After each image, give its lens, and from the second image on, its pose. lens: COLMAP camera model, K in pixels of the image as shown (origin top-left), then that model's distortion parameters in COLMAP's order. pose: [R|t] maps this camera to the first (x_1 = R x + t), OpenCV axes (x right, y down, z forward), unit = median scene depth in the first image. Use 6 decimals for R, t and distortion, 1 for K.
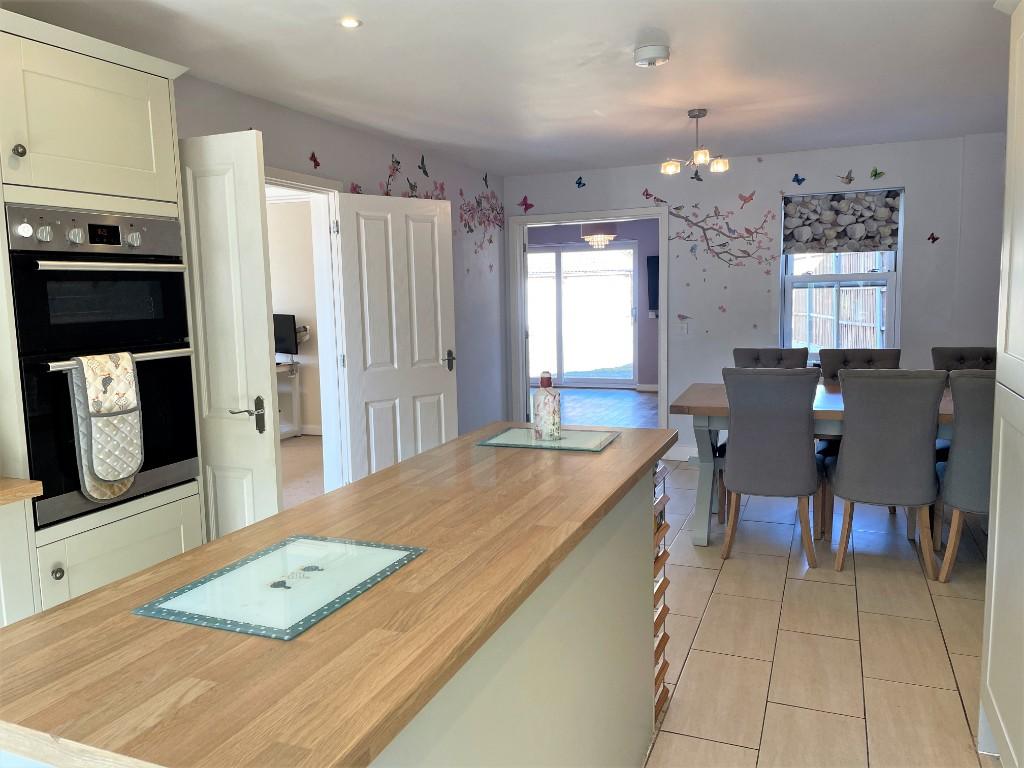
lens RADIAL K [[782.7, 0, 511.1], [0, 782.7, 382.4], [0, 0, 1]] dist [0.072600, -0.076962]
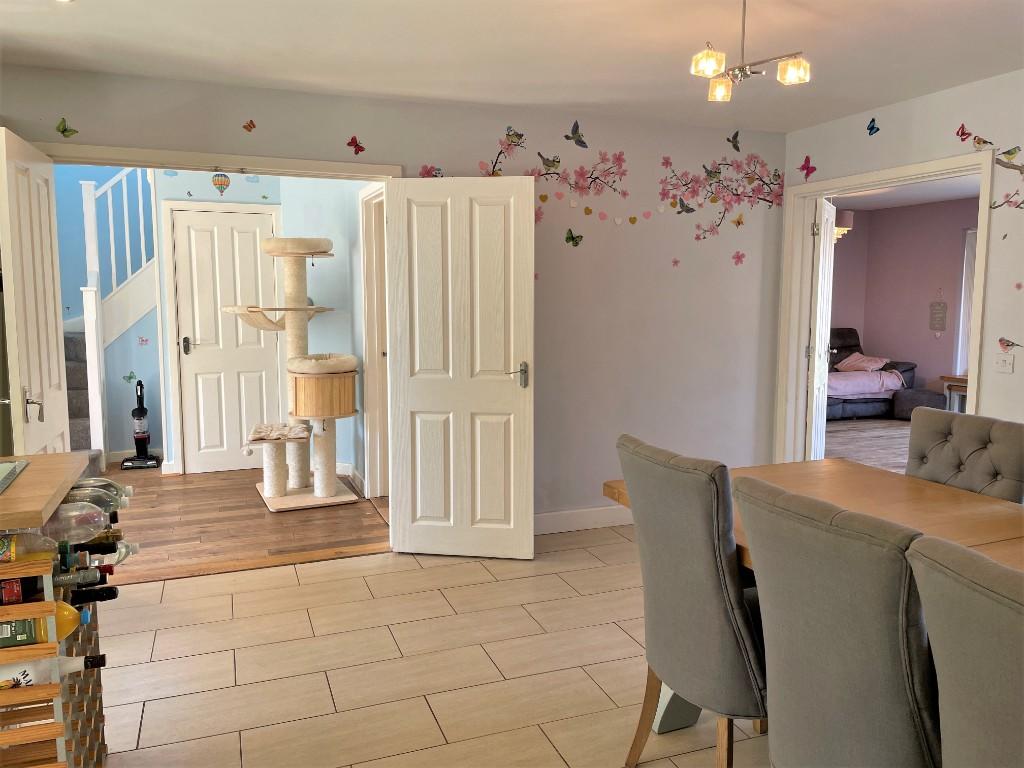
lens RADIAL K [[782.7, 0, 514.8], [0, 782.7, 377.4], [0, 0, 1]] dist [0.072600, -0.076962]
pose [[0.681839, 0.103592, -0.724130, 0.419203], [-0.100654, 0.993792, 0.047394, -0.052724], [0.724544, 0.040571, 0.688033, 0.367285]]
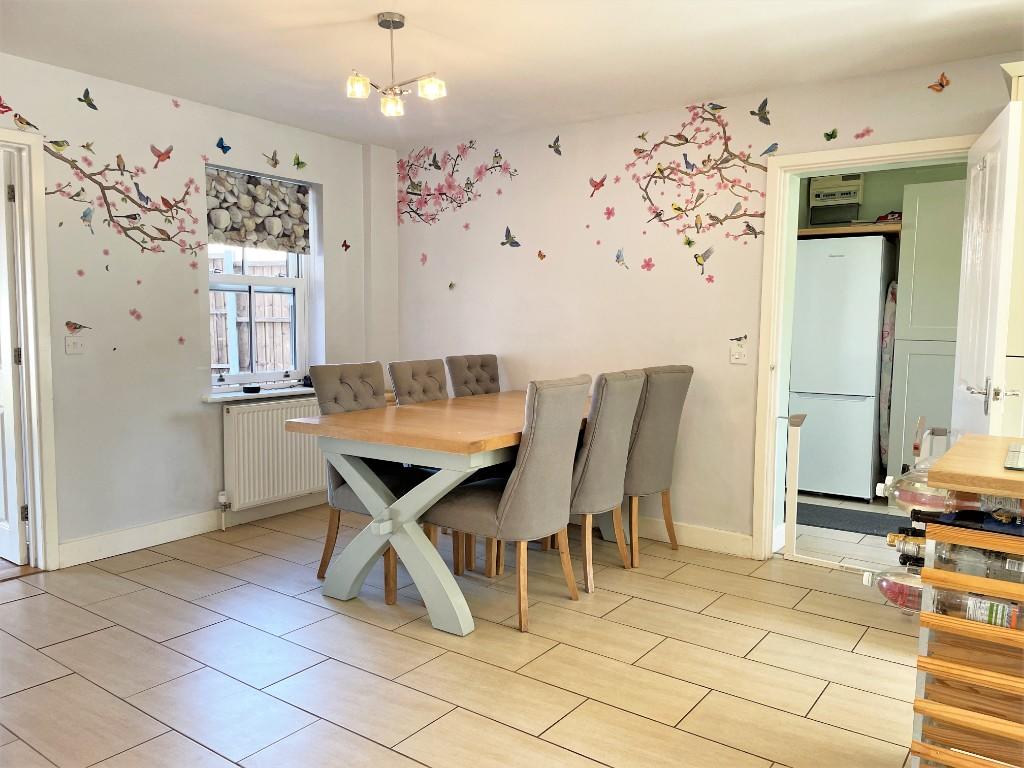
lens RADIAL K [[782.7, 0, 513.9], [0, 782.7, 390.4], [0, 0, 1]] dist [0.072600, -0.076962]
pose [[0.233837, -0.062628, 0.970257, -0.317519], [0.093904, 0.994713, 0.041575, -0.028816], [-0.967731, 0.081389, 0.238481, 0.561399]]
